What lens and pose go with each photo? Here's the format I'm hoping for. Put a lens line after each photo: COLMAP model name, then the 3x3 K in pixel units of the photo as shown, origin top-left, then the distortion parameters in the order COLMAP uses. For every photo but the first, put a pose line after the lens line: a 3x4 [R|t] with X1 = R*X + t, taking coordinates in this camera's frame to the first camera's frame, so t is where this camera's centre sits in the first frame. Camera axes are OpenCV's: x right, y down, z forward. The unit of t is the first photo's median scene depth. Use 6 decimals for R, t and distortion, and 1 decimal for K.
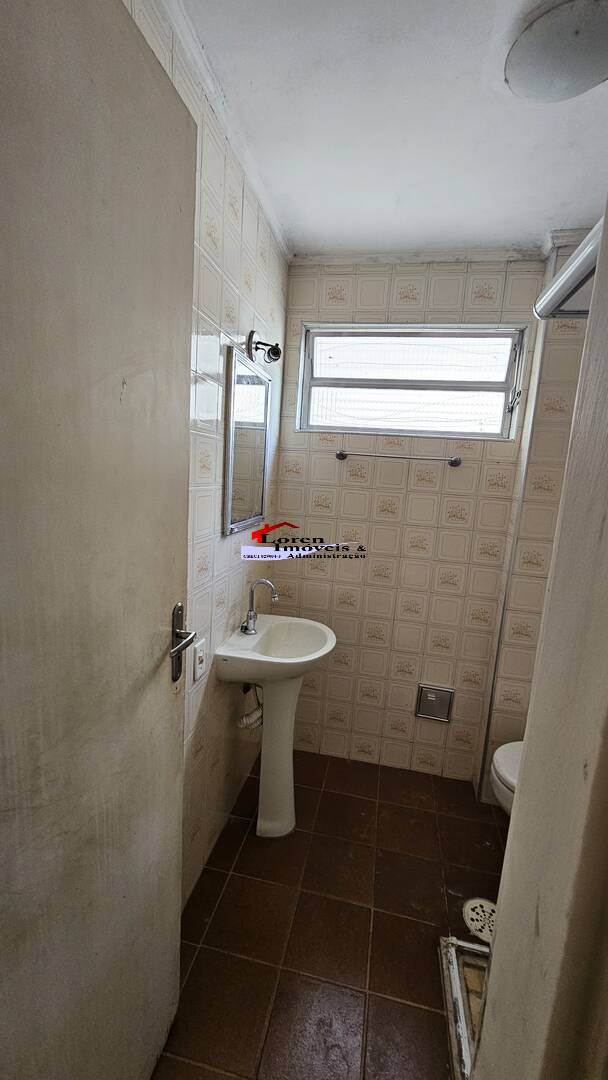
lens RADIAL K [[443.9, 0, 302.1], [0, 443.9, 538.2], [0, 0, 1]] dist [-0.003275, -0.001527]
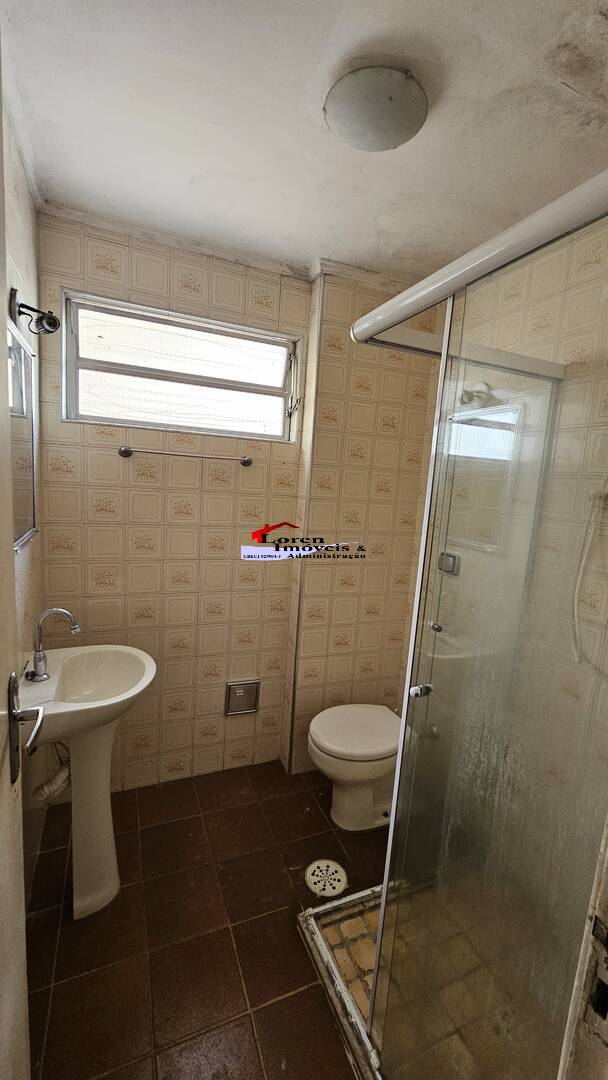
lens RADIAL K [[443.9, 0, 308.1], [0, 443.9, 539.0], [0, 0, 1]] dist [-0.003275, -0.001527]
pose [[0.822745, -0.085900, 0.561883, -0.130873], [0.072260, 0.996301, 0.046504, -0.031835], [-0.563799, 0.002341, 0.825909, 0.074761]]
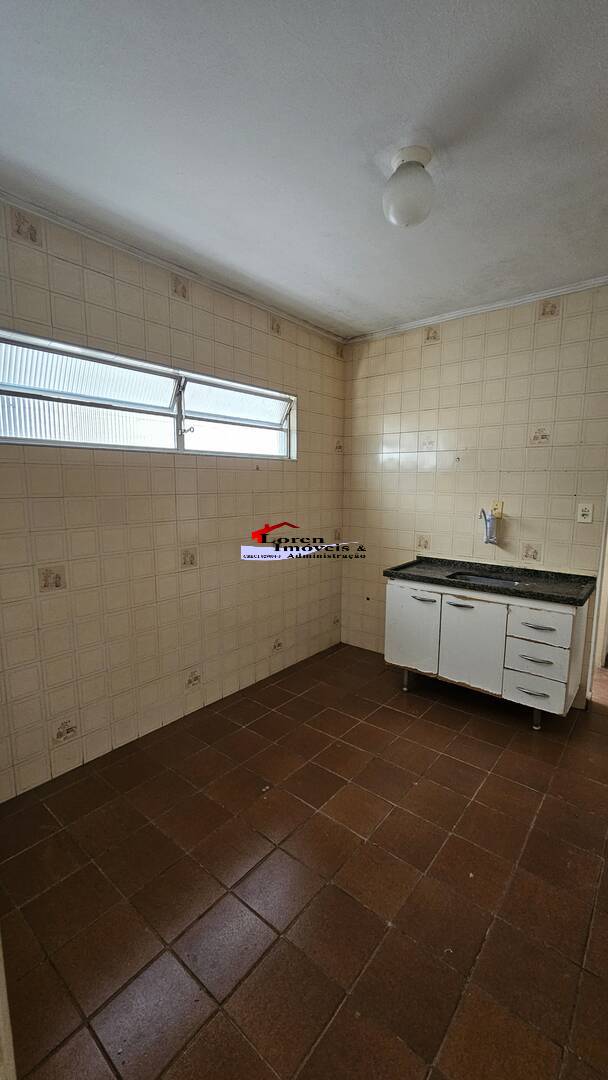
lens RADIAL K [[443.9, 0, 311.6], [0, 443.9, 538.1], [0, 0, 1]] dist [-0.003275, -0.001527]
pose [[0.452233, -0.176513, 0.874259, -1.122711], [0.172041, 0.979076, 0.108683, -0.093021], [-0.875150, 0.101258, 0.473138, 0.119313]]
